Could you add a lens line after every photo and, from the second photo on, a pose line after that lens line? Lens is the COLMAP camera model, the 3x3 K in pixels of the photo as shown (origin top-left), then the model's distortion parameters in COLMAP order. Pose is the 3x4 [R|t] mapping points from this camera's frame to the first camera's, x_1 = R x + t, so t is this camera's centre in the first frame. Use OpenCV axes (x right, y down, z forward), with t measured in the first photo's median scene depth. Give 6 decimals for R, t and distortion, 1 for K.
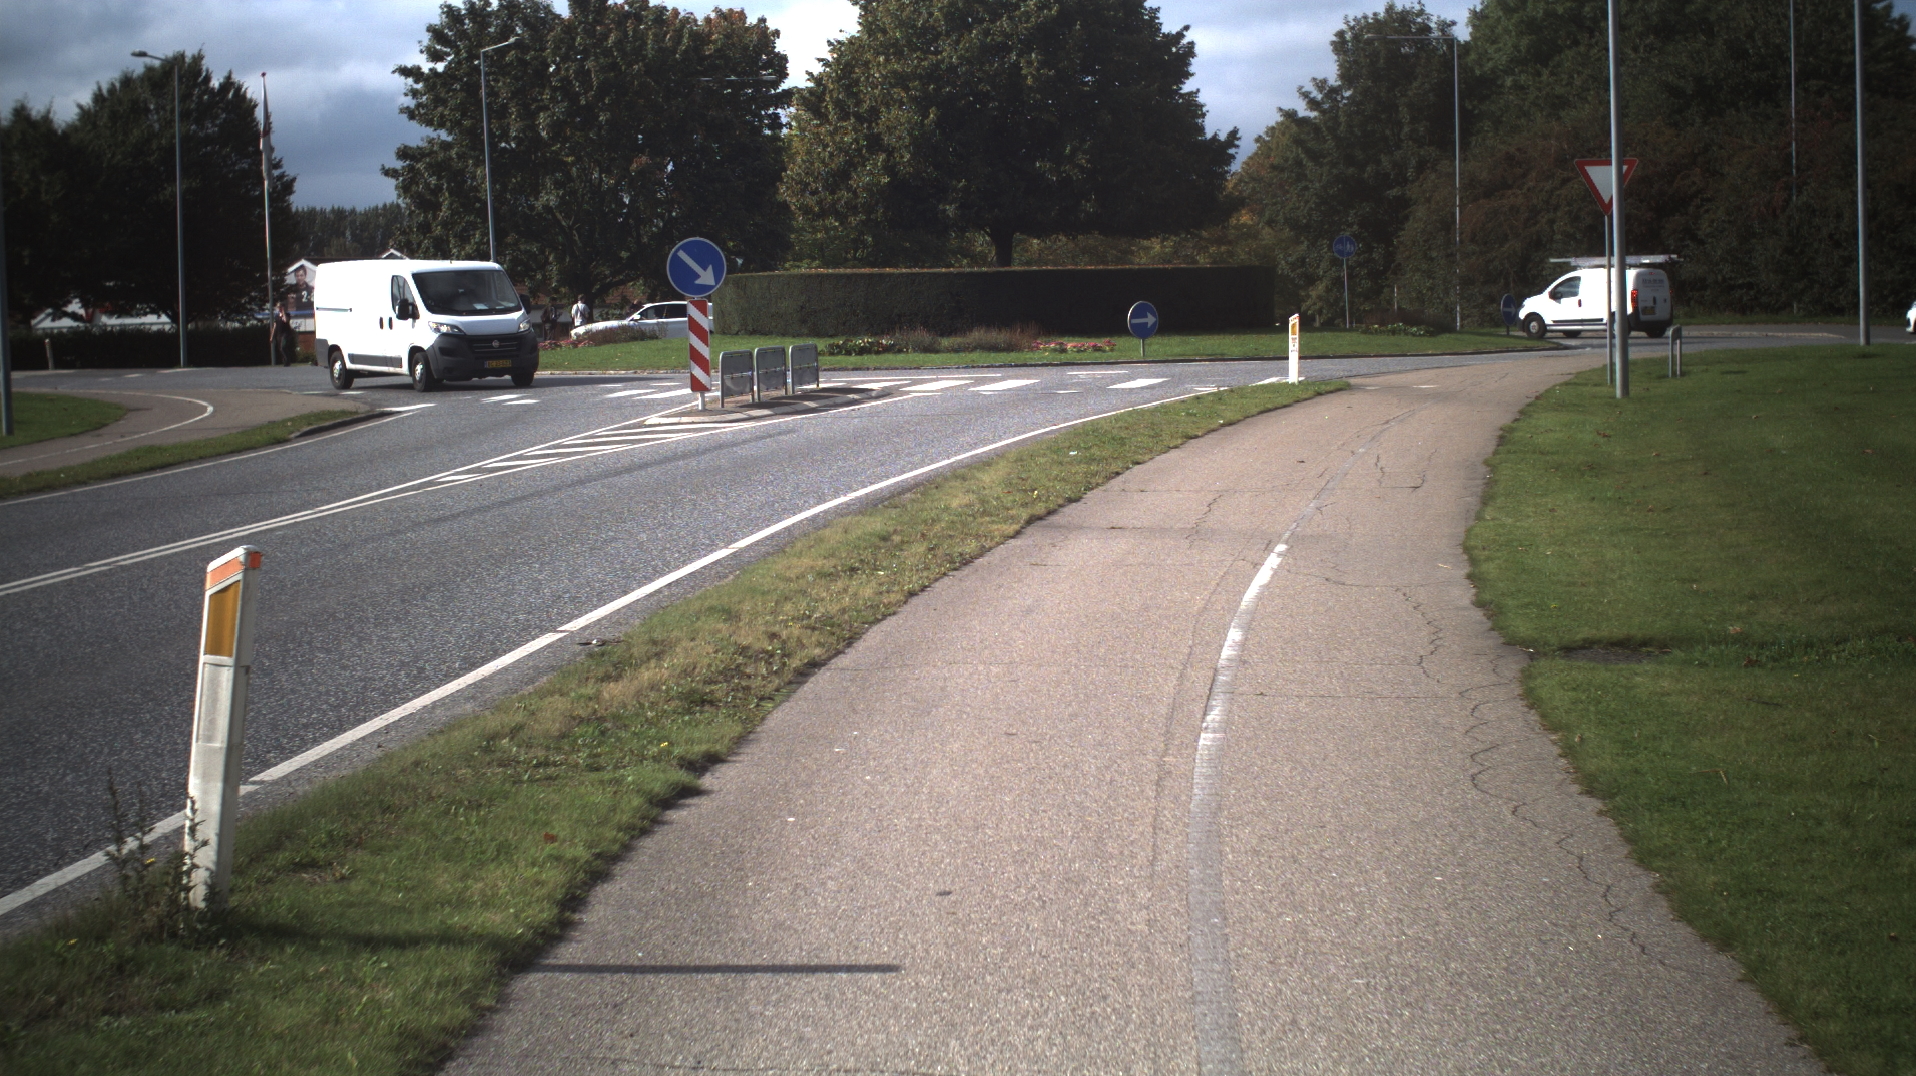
lens RADIAL K [[3305.2, 0, 958.0], [0, 3305.2, 538.0], [0, 0, 1]] dist [-0.273008, 0.190153]
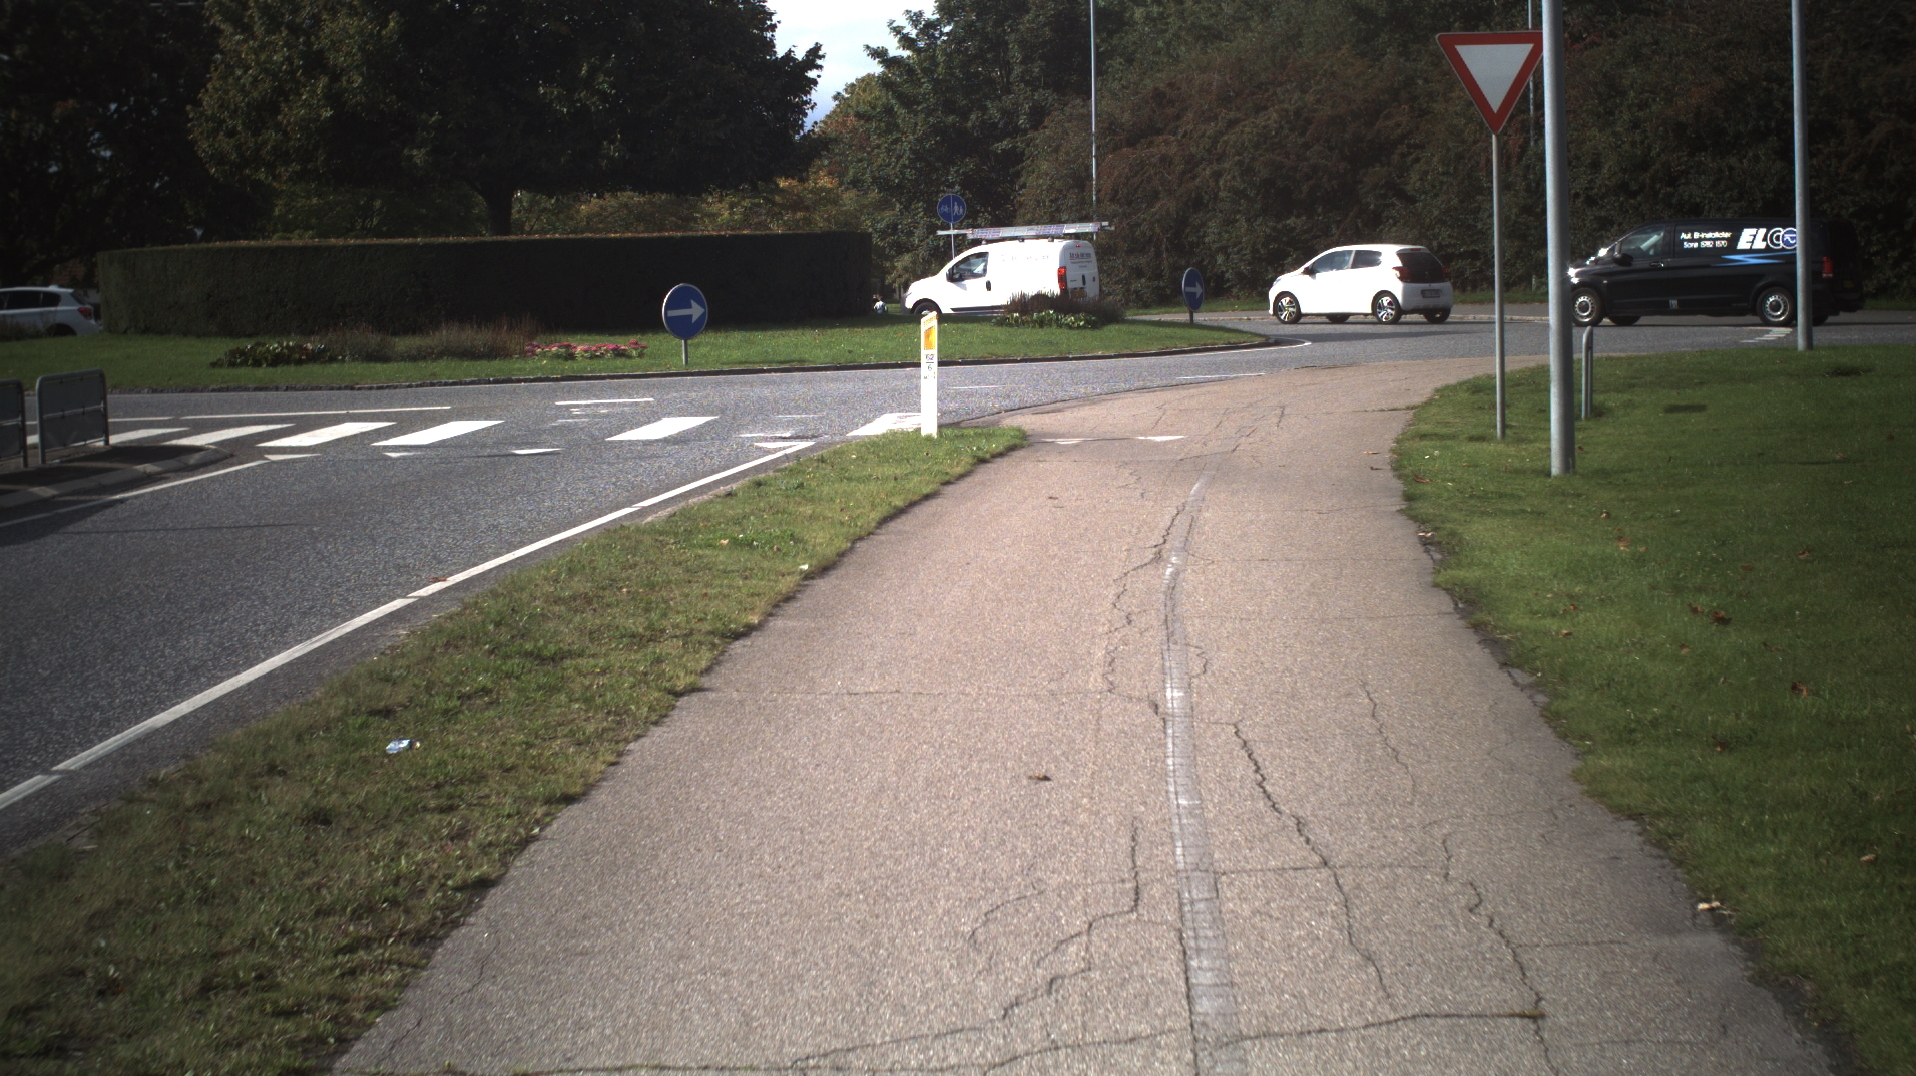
lens RADIAL K [[3305.2, 0, 958.0], [0, 3305.2, 538.0], [0, 0, 1]] dist [-0.273008, 0.190153]
pose [[0.991803, -0.012222, 0.127187, 0.018591], [0.011077, 0.999892, 0.009705, -0.018877], [-0.127292, -0.008216, 0.991831, 0.237531]]
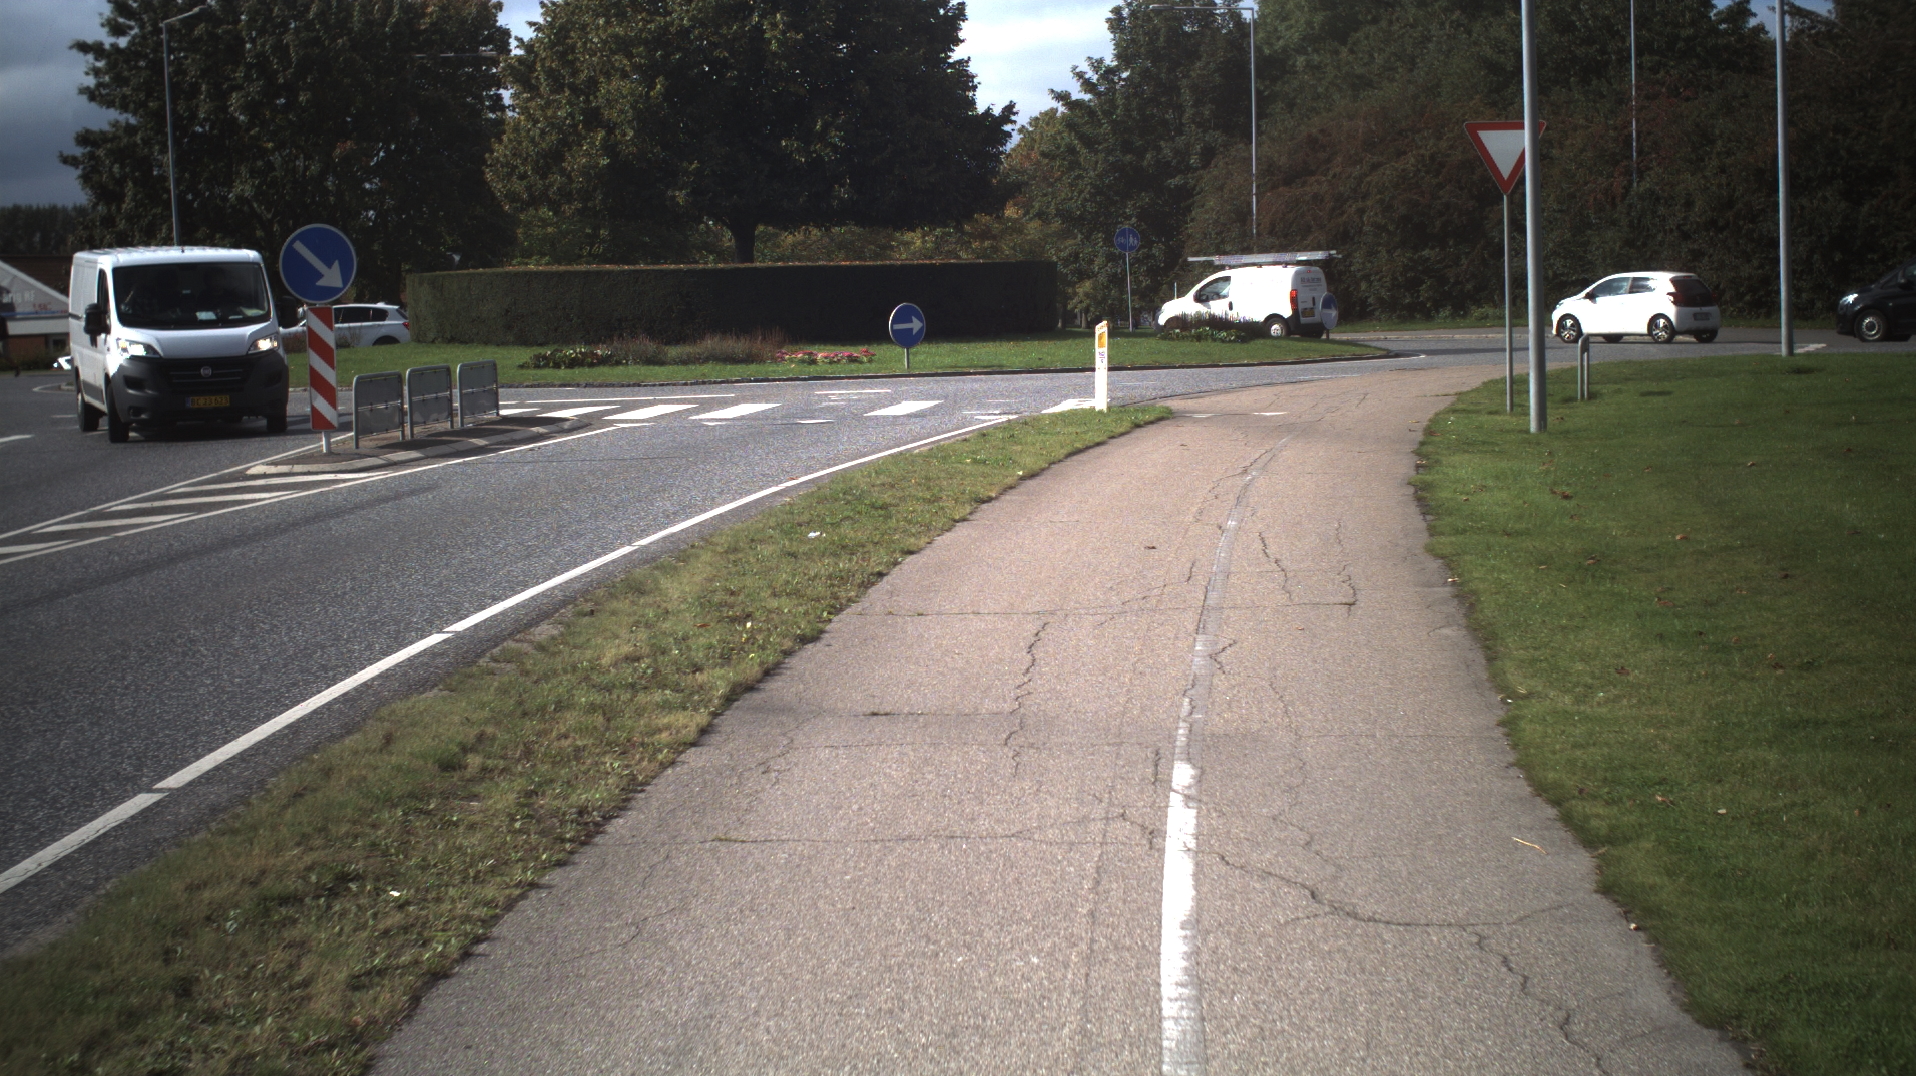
lens RADIAL K [[3305.2, 0, 958.0], [0, 3305.2, 538.0], [0, 0, 1]] dist [-0.273008, 0.190153]
pose [[0.997322, -0.005264, 0.072950, 0.005575], [0.005196, 0.999986, 0.001125, -0.009558], [-0.072955, -0.000743, 0.997335, 0.119496]]
